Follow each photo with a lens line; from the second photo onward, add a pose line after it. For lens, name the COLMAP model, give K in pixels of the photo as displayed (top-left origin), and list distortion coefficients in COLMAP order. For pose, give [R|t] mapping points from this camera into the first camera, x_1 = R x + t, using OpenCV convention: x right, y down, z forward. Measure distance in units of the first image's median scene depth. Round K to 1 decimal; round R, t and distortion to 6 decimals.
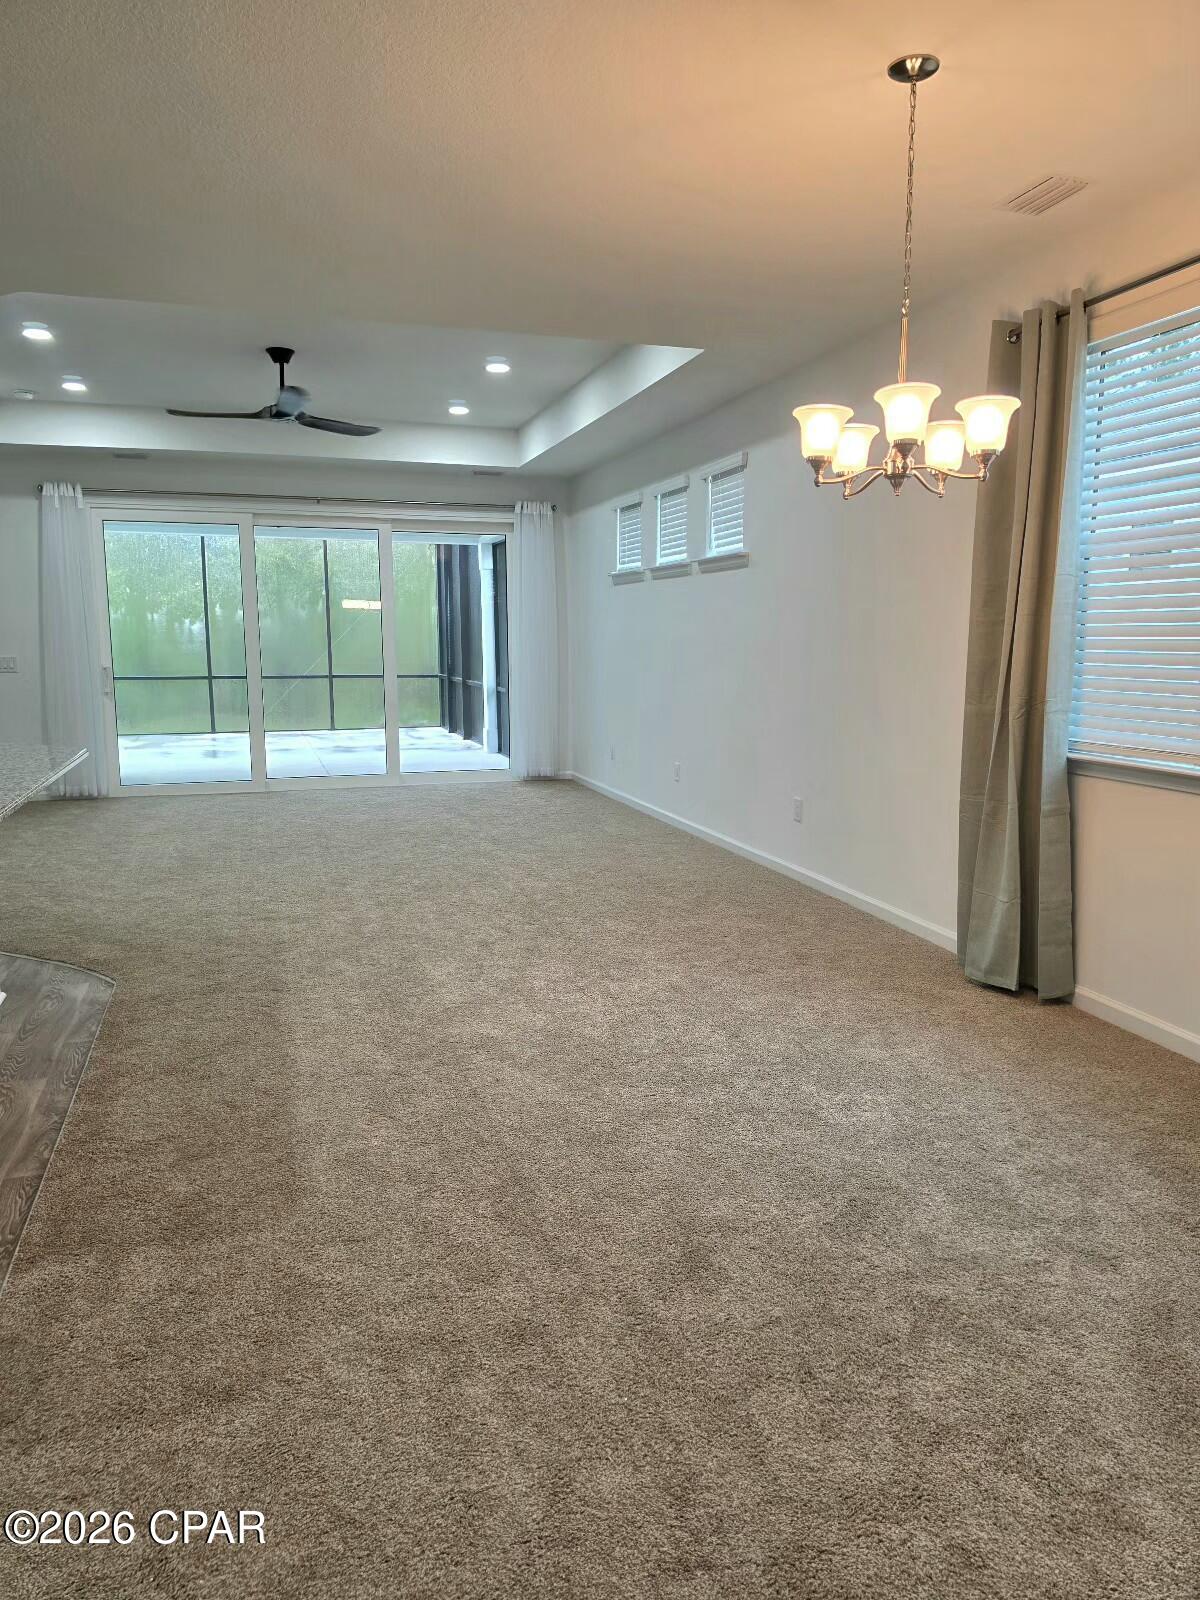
lens RADIAL K [[1085.5, 0, 615.2], [0, 1085.5, 790.4], [0, 0, 1]] dist [0.109605, -0.168067]
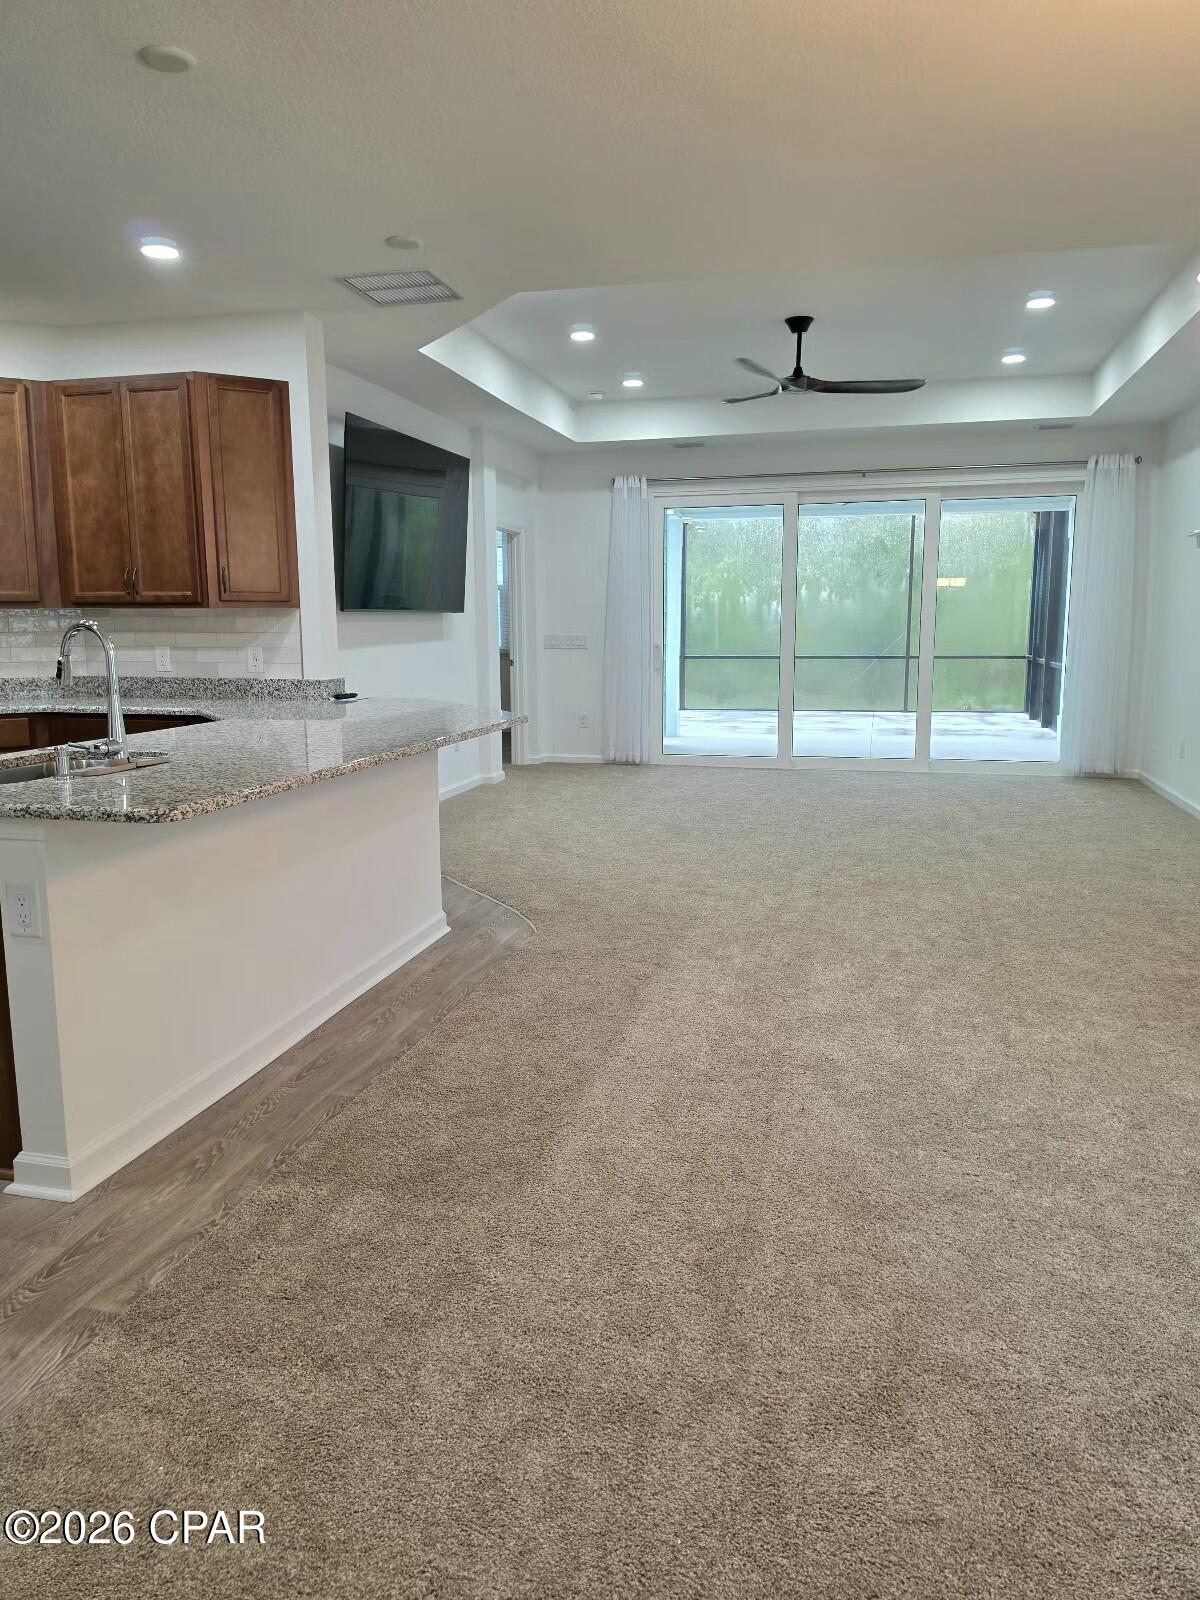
lens RADIAL K [[1085.5, 0, 615.2], [0, 1085.5, 790.4], [0, 0, 1]] dist [0.109605, -0.168067]
pose [[0.849832, 0.080700, -0.520839, 0.128441], [-0.072232, 0.996717, 0.036576, -0.007751], [0.522080, 0.006538, 0.852871, 0.106278]]
